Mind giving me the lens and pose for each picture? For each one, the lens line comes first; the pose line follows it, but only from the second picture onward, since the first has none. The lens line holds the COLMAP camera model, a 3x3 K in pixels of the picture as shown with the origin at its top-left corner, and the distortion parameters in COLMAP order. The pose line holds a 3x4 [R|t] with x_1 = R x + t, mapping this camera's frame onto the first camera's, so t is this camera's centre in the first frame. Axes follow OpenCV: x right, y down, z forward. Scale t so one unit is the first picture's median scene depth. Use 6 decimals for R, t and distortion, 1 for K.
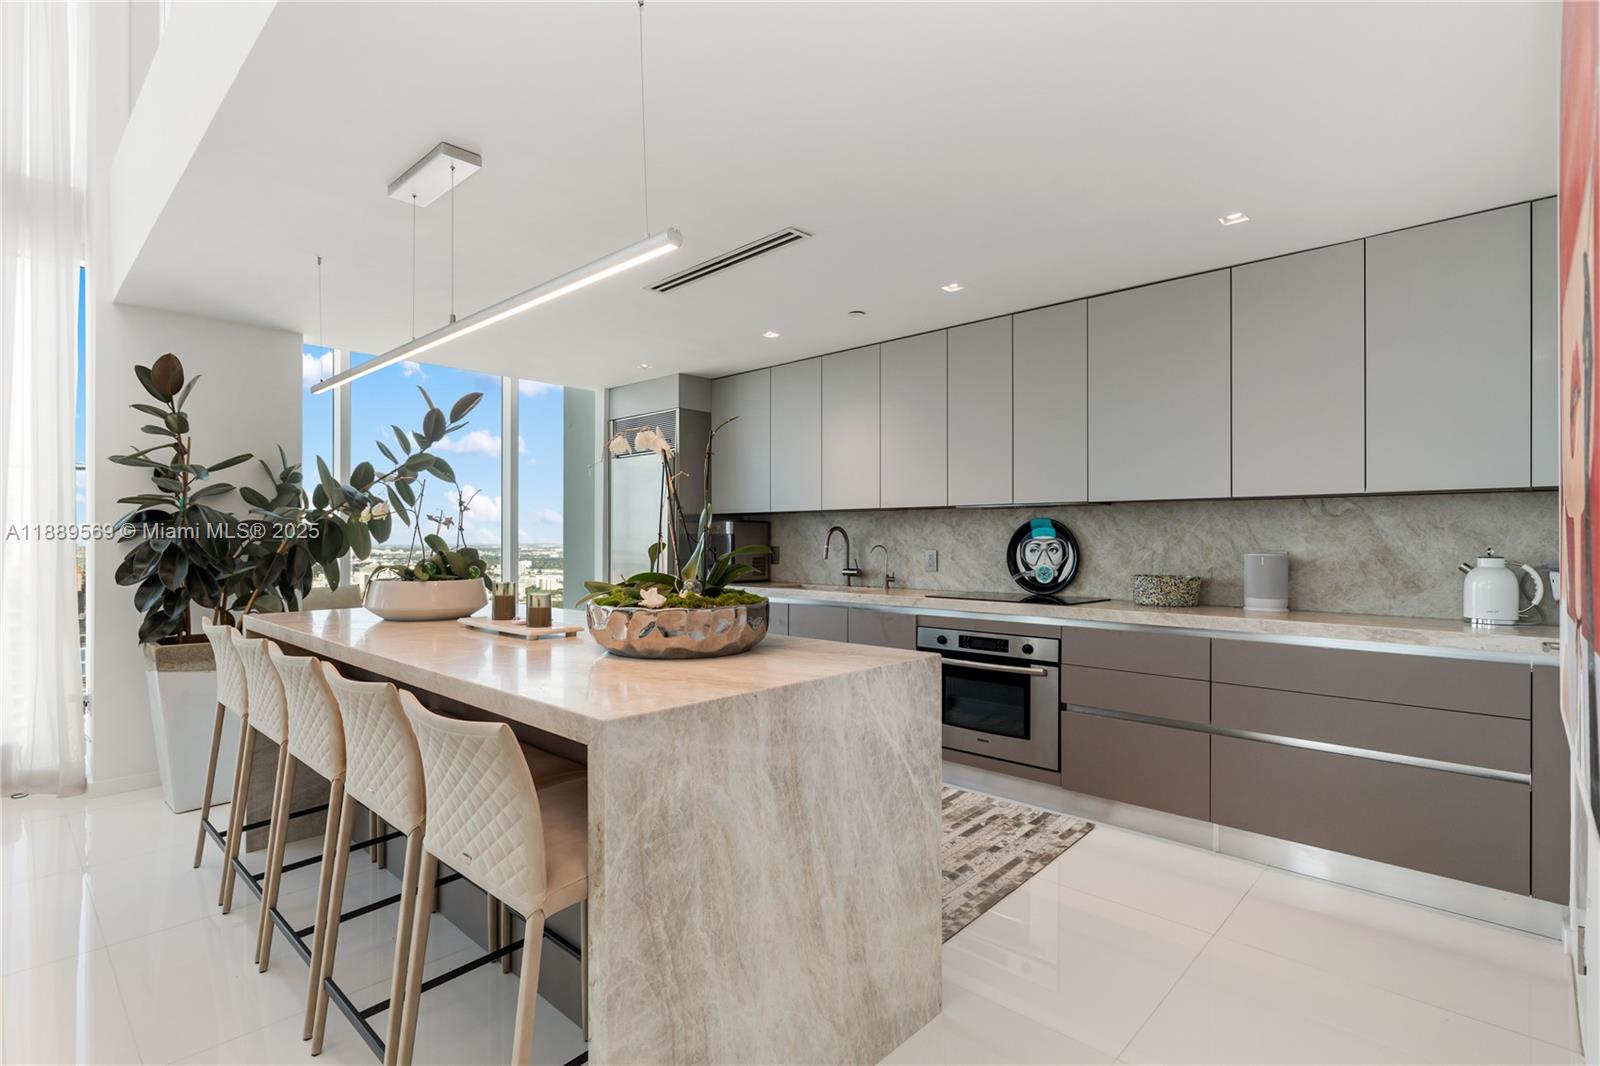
lens RADIAL K [[767.7, 0, 790.8], [0, 767.7, 535.7], [0, 0, 1]] dist [-0.000529, 0.000218]
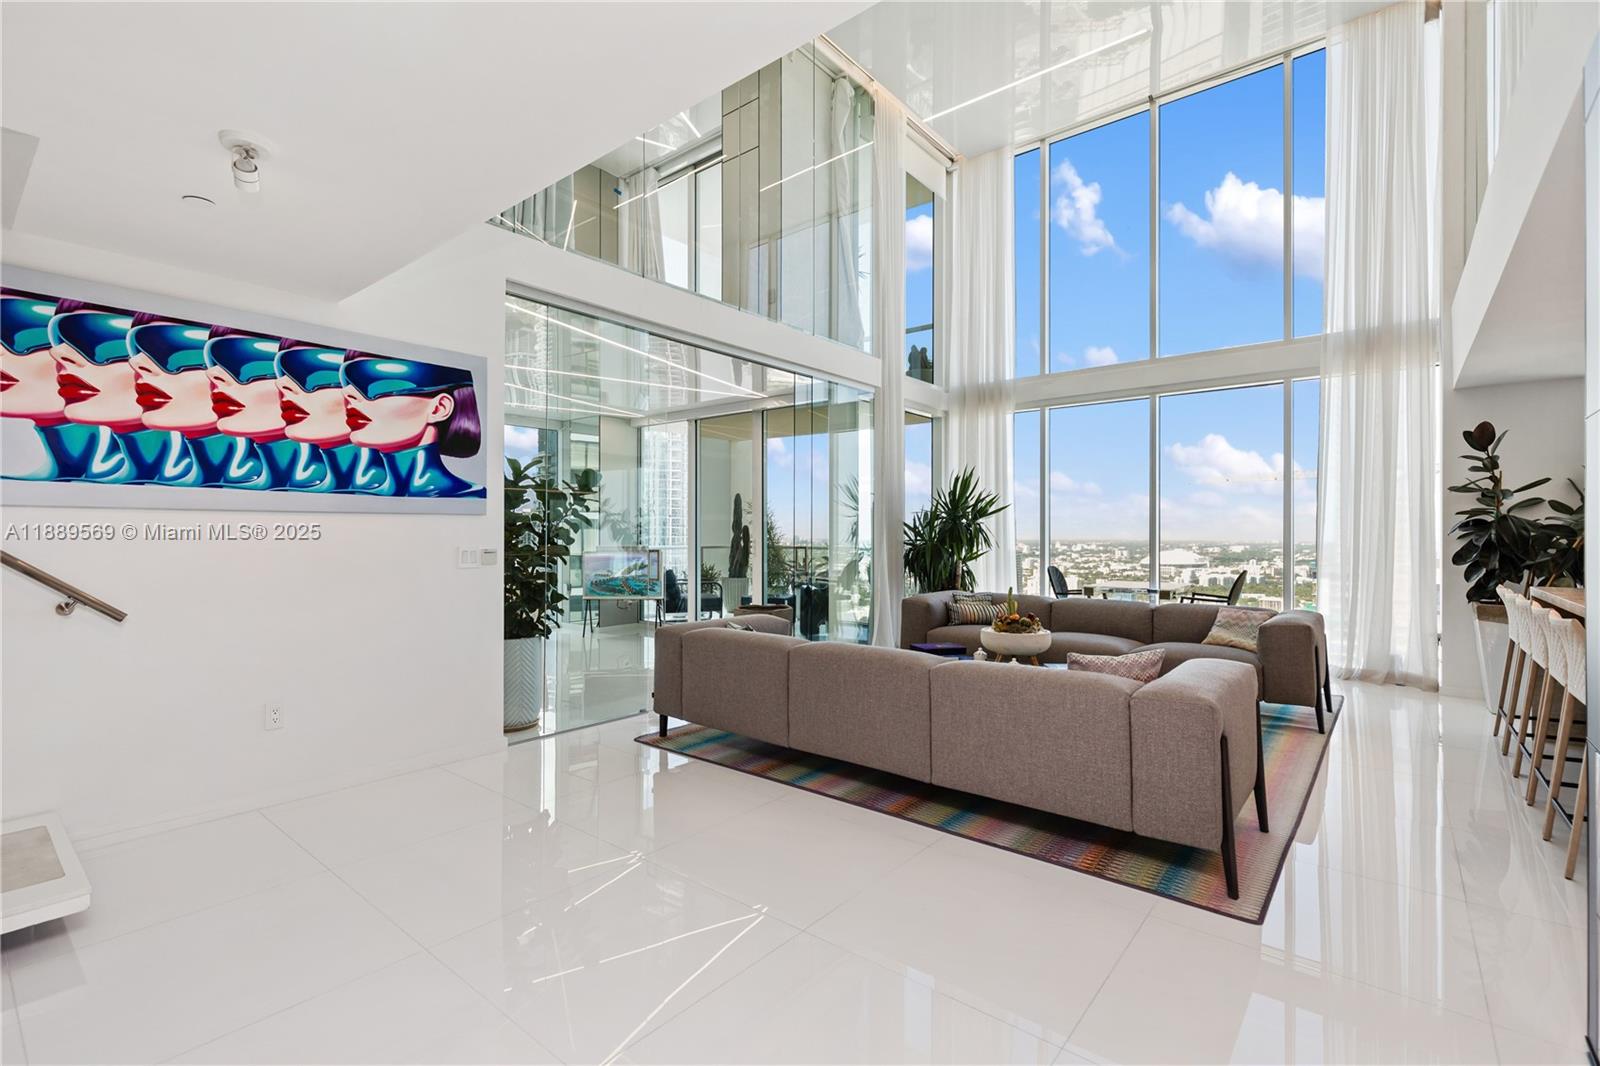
lens RADIAL K [[715.8, 0, 784.6], [0, 715.8, 530.5], [0, 0, 1]] dist [0.001425, 0.000022]
pose [[0.058591, -0.005895, -0.998265, 0.587531], [0.000896, 0.999982, -0.005853, -0.002568], [0.998282, -0.000552, 0.058595, -0.536840]]
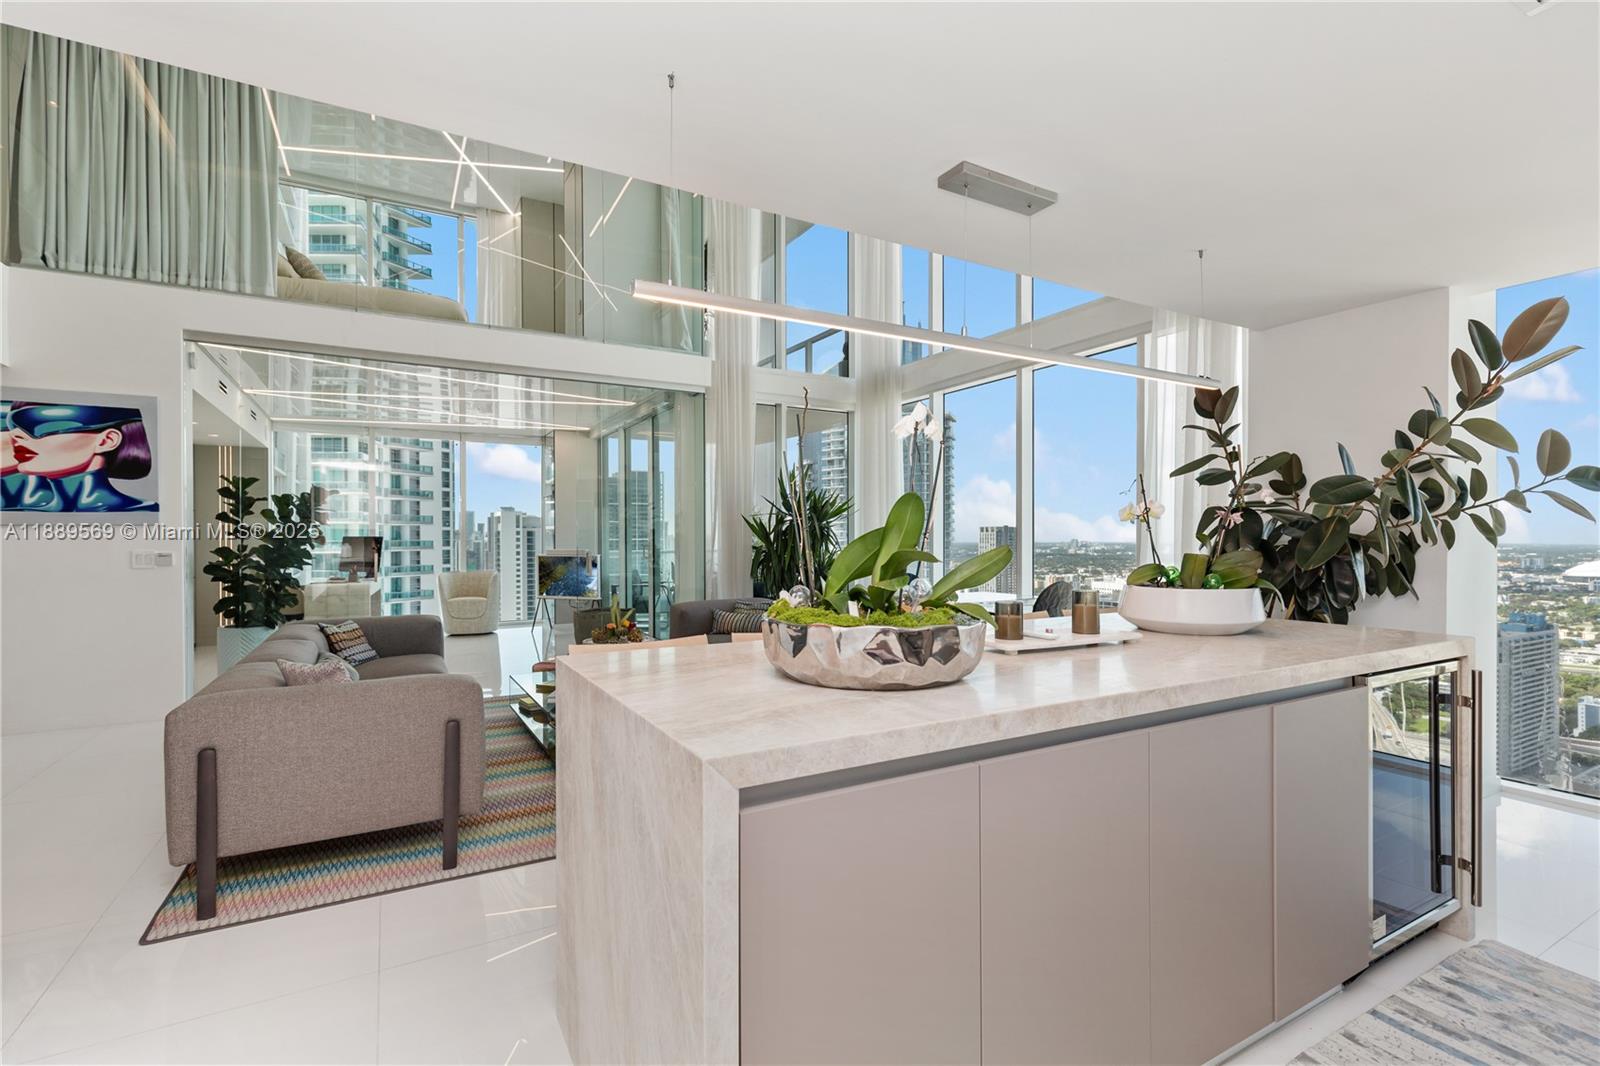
lens RADIAL K [[721.1, 0, 789.8], [0, 721.1, 541.2], [0, 0, 1]] dist [0.003510, -0.000003]
pose [[-0.301987, 0.004106, -0.953303, 0.384435], [0.003244, 0.999989, 0.003279, -0.004317], [0.953307, -0.002102, -0.301997, 0.733547]]
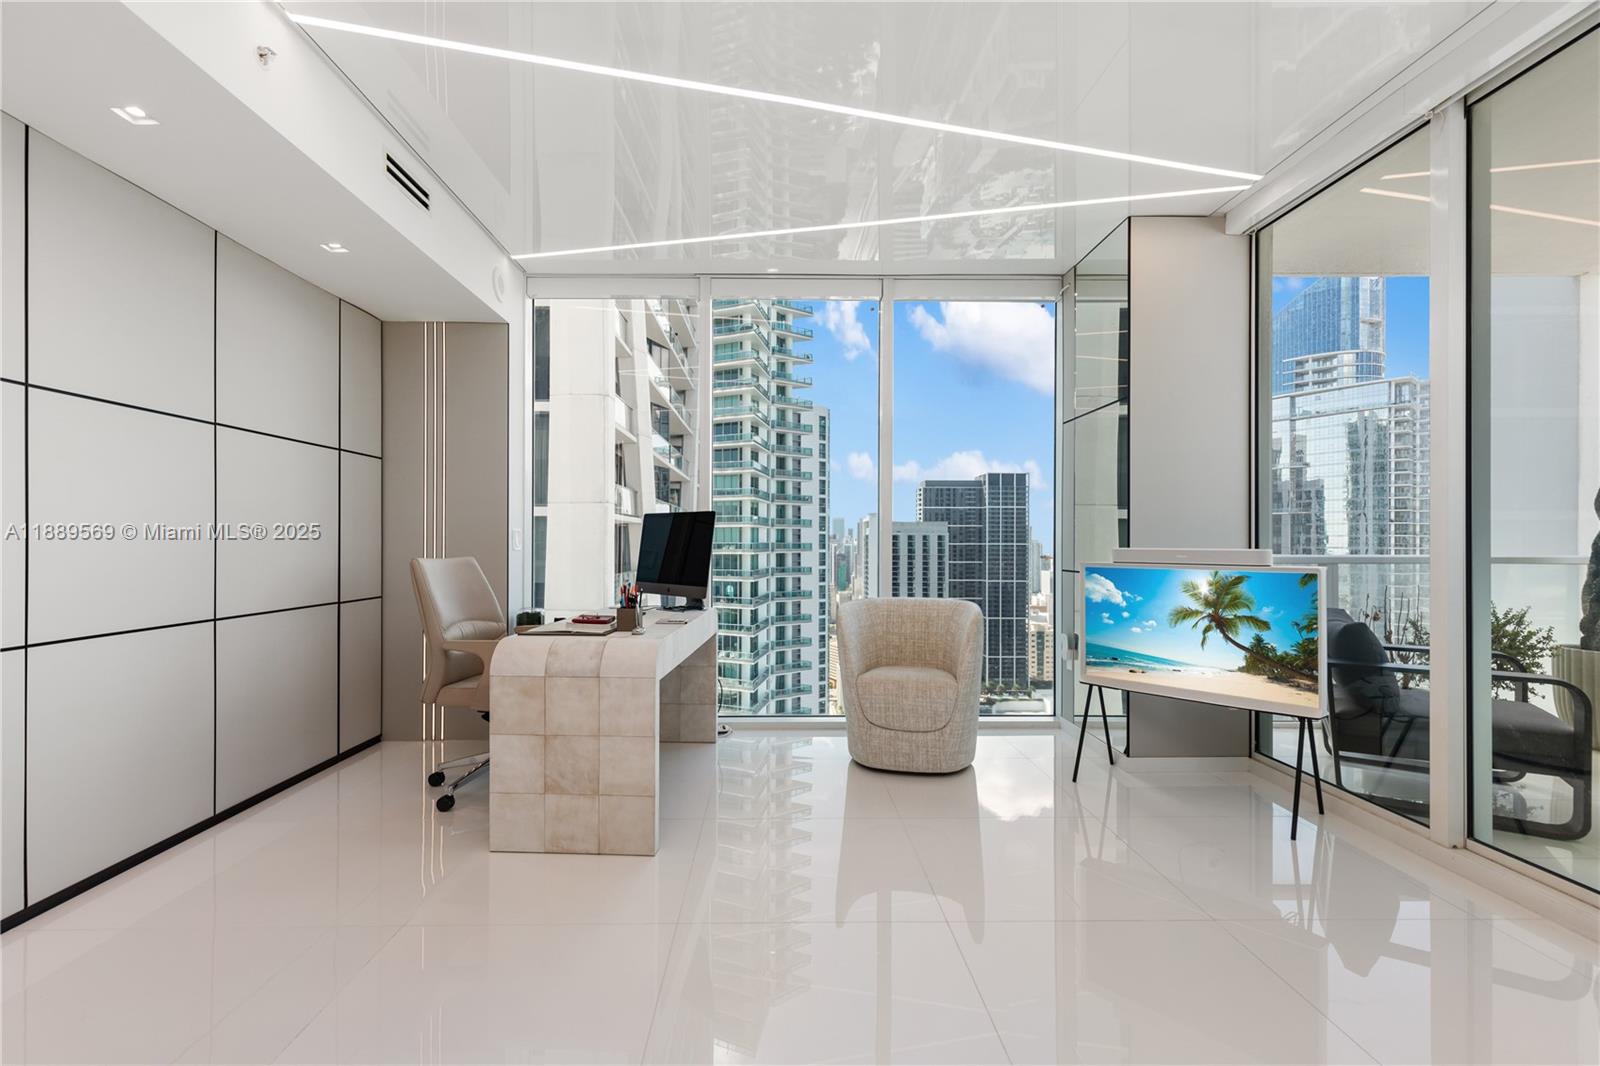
lens RADIAL K [[721.1, 0, 789.8], [0, 721.1, 541.2], [0, 0, 1]] dist [0.003510, -0.000003]
pose [[-0.714628, -0.003165, -0.699498, -1.038759], [-0.002502, 0.999995, -0.001968, 0.027835], [0.699500, 0.000343, -0.714632, -0.665569]]
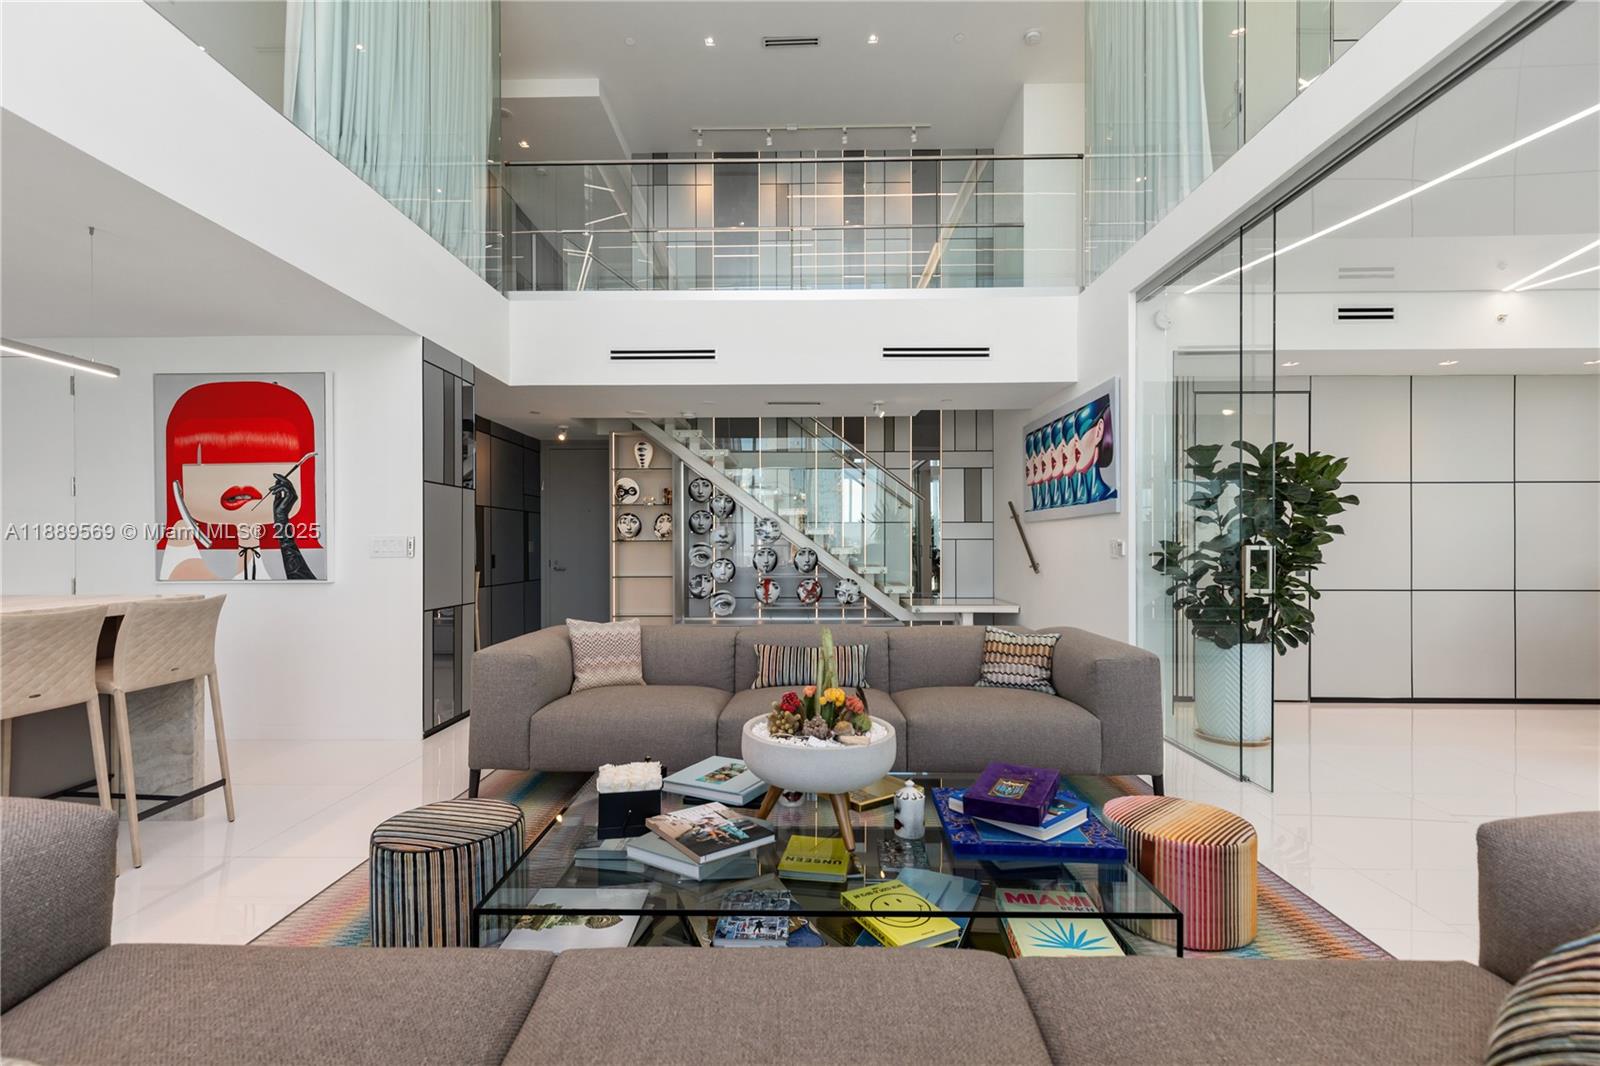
lens RADIAL K [[721.1, 0, 789.8], [0, 721.1, 541.2], [0, 0, 1]] dist [0.003510, -0.000003]
pose [[-0.668137, -0.000456, 0.744039, -1.271411], [-0.003807, 0.999989, -0.002805, 0.025070], [-0.744029, -0.004707, -0.668131, 0.440230]]
